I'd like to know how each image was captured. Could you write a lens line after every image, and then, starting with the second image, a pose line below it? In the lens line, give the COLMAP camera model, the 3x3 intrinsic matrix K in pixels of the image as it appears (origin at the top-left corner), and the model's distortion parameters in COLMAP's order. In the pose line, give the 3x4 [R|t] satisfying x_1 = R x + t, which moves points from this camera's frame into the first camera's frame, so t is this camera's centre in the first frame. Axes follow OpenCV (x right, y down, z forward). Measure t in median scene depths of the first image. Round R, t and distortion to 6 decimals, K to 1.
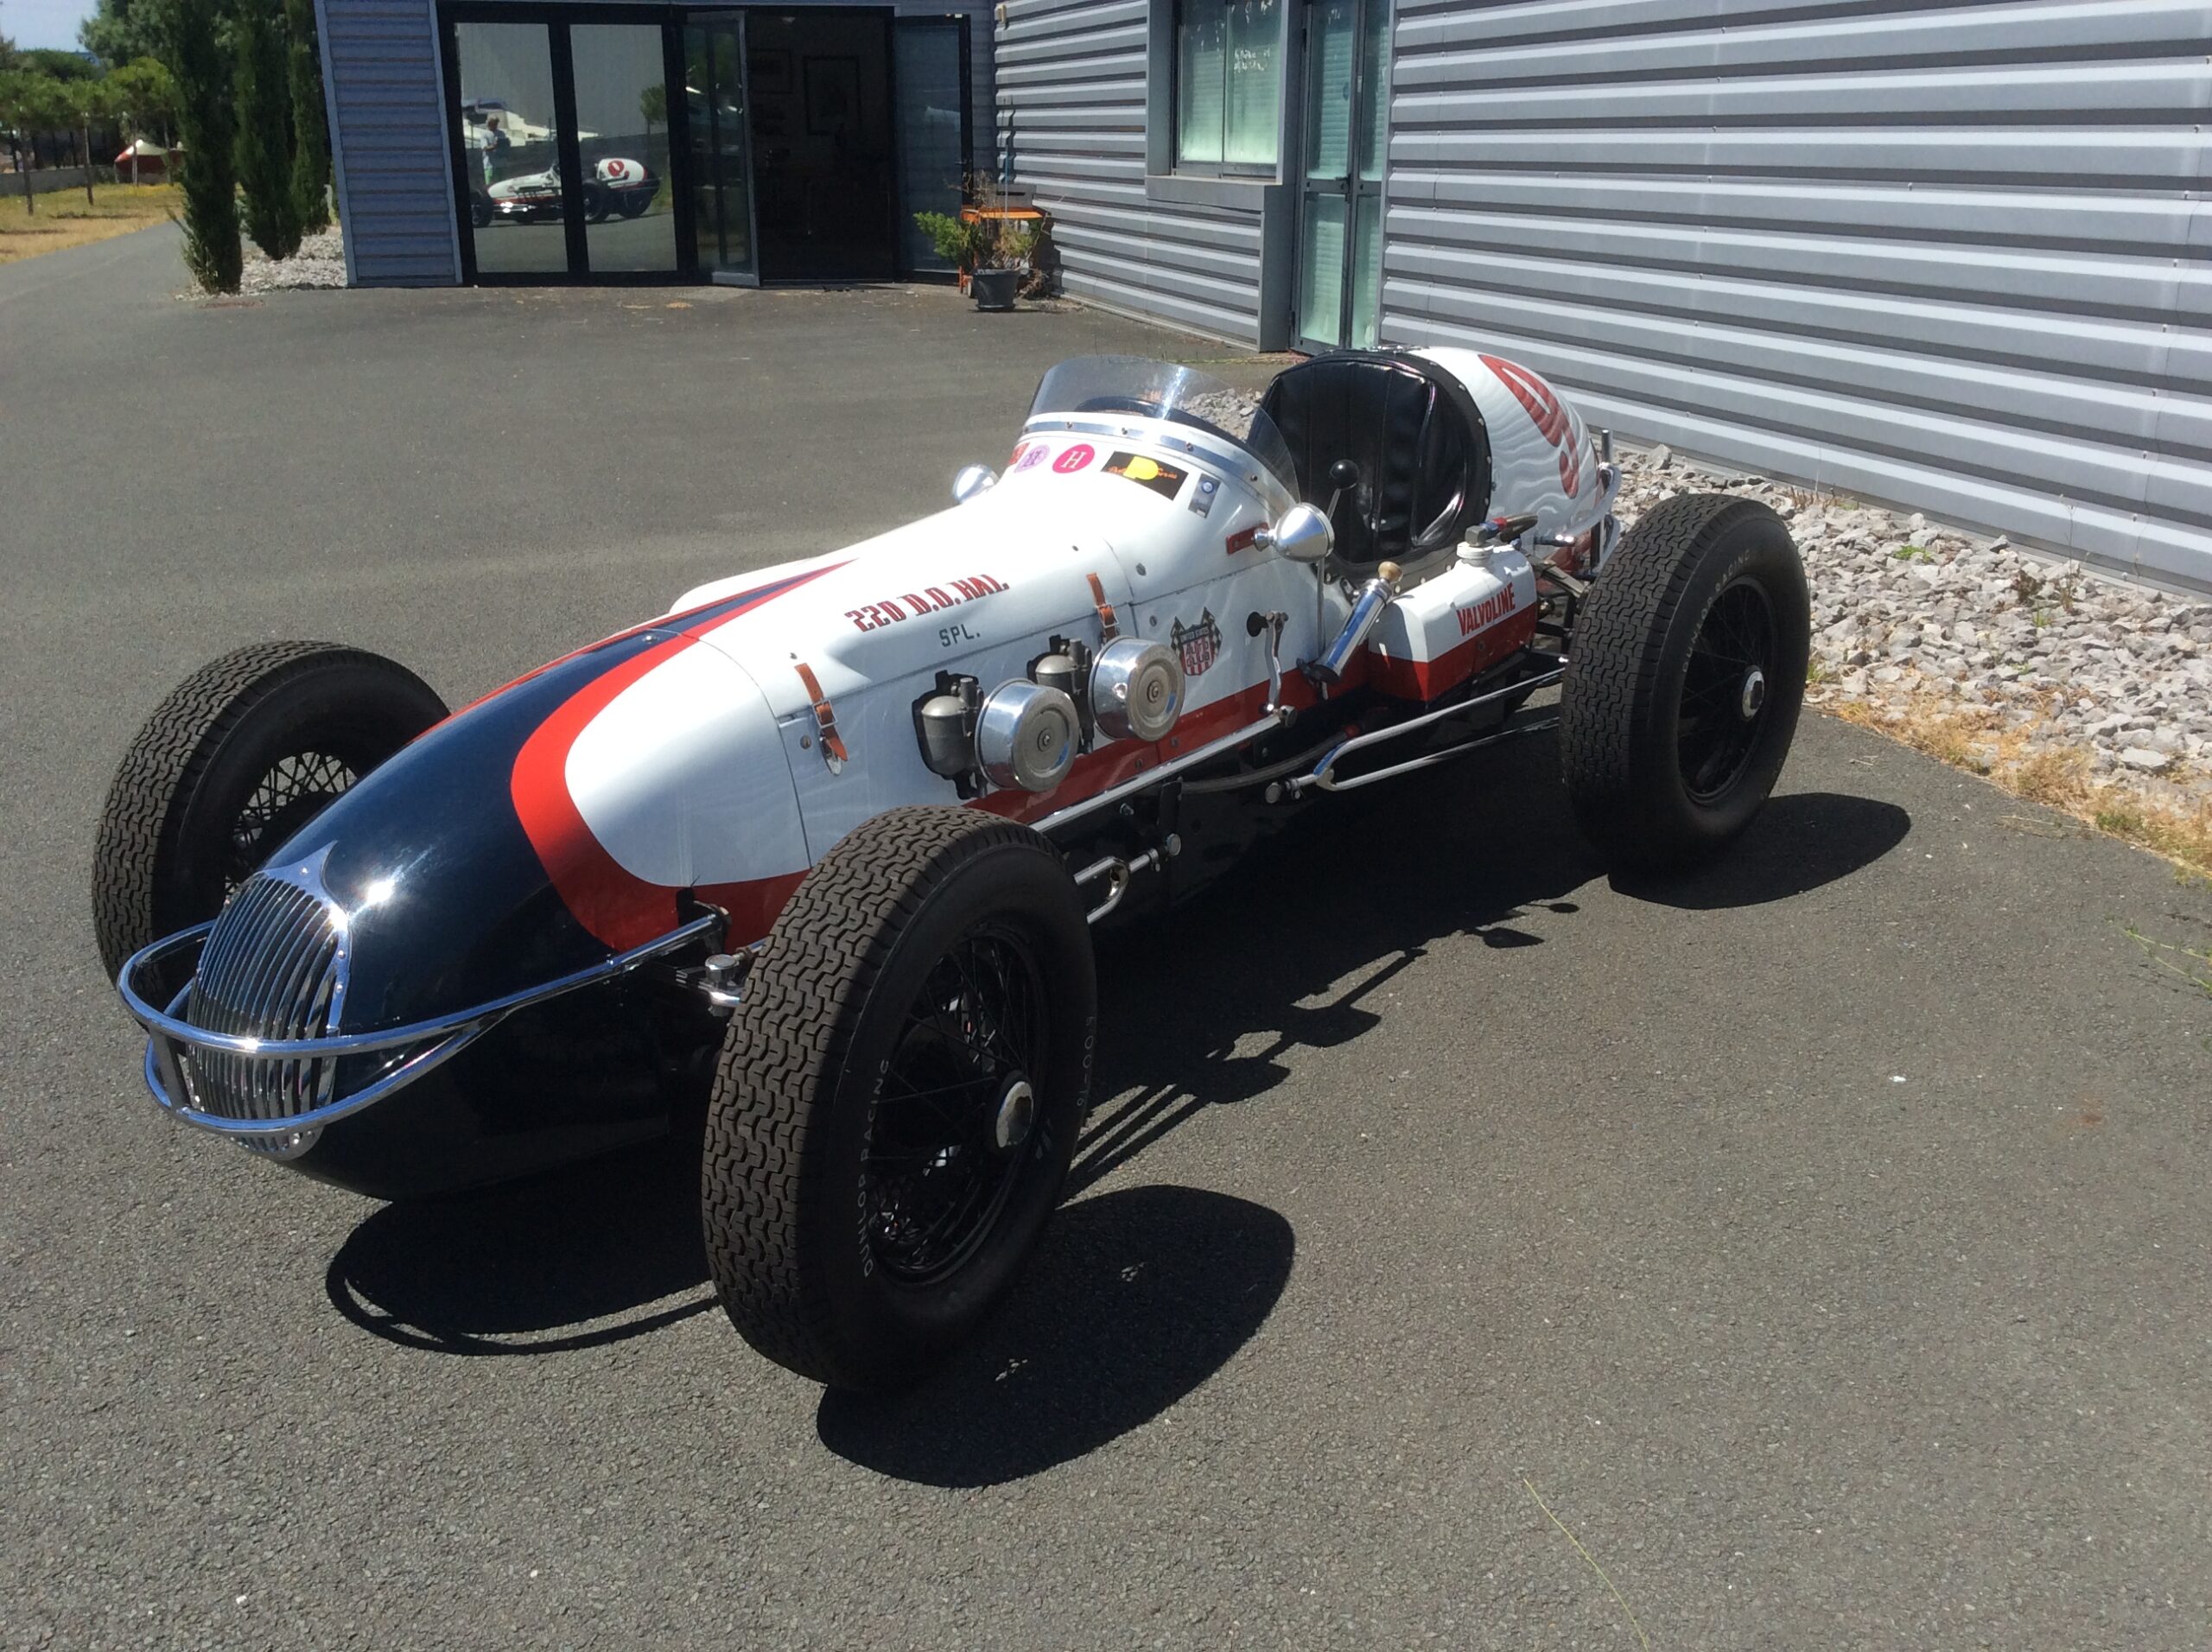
lens RADIAL K [[2032.6, 0, 1108.2], [0, 2032.6, 821.5], [0, 0, 1]] dist [-0.003136, 0.000000]
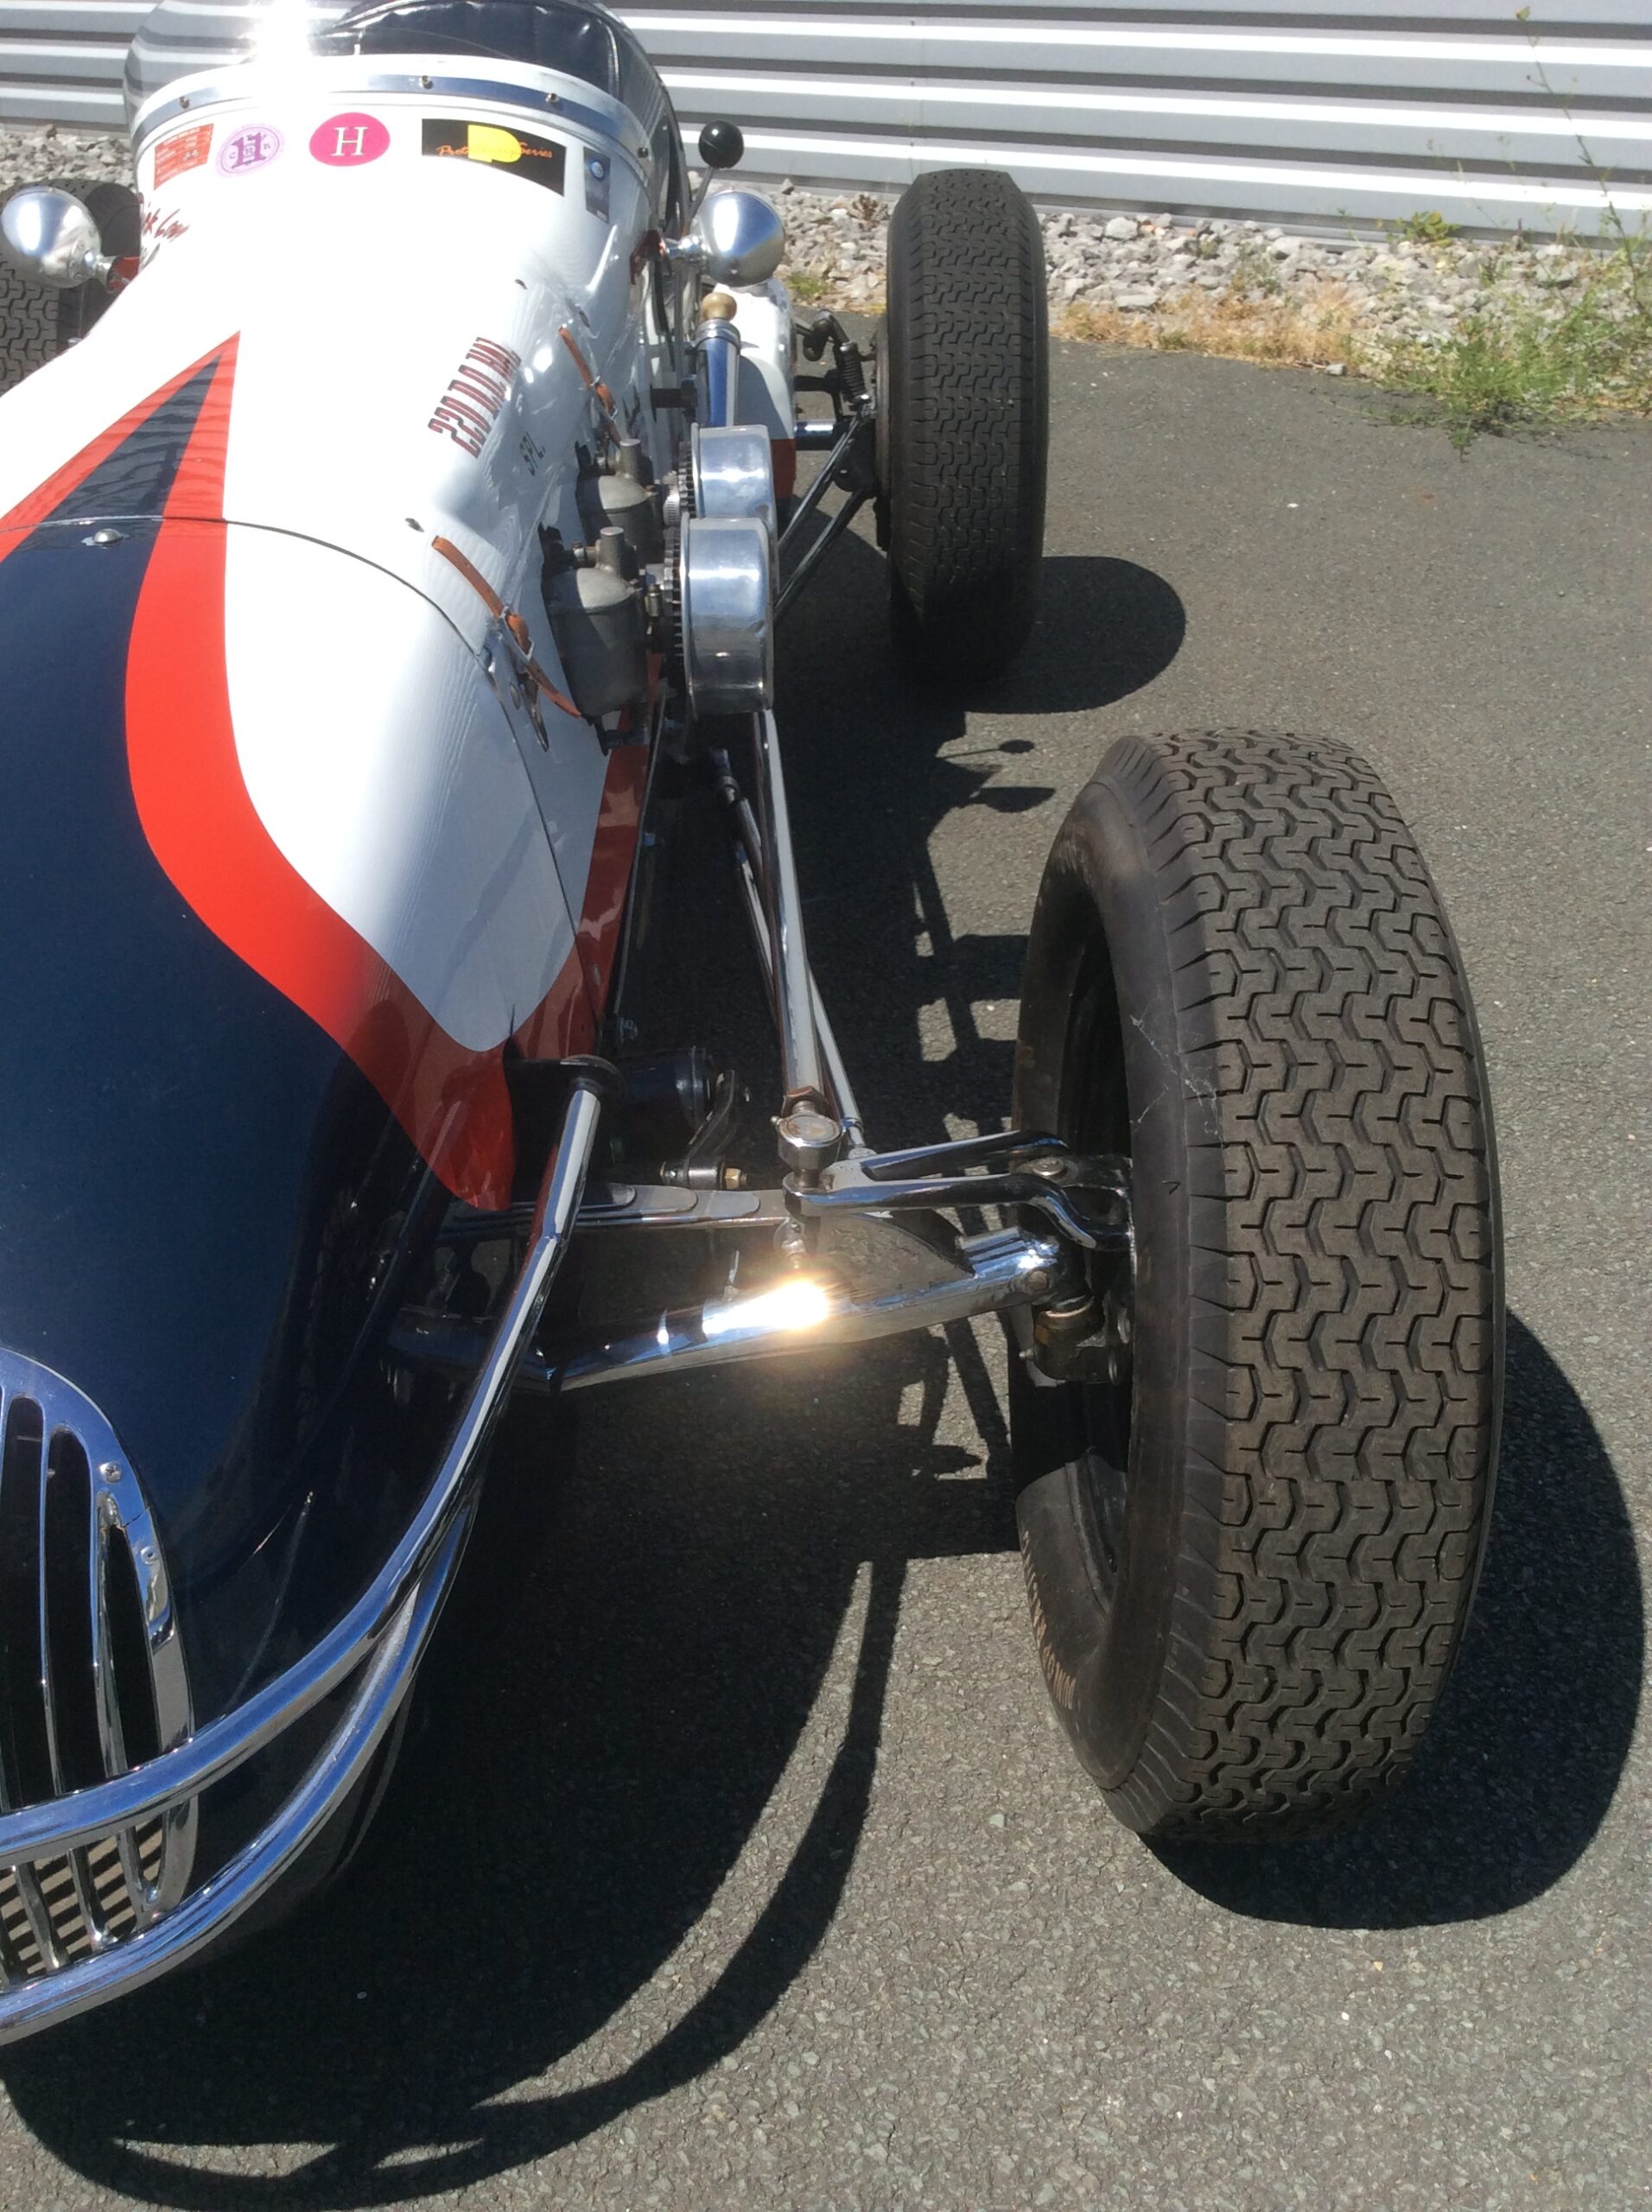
lens RADIAL K [[2032.6, 0, 825.7], [0, 2032.6, 1115.5], [0, 0, 1]] dist [-0.003136, 0.000000]
pose [[0.835067, -0.287496, 0.469051, -0.264252], [0.173411, 0.946681, 0.271521, -0.048920], [-0.522103, -0.145400, 0.840397, 0.408574]]
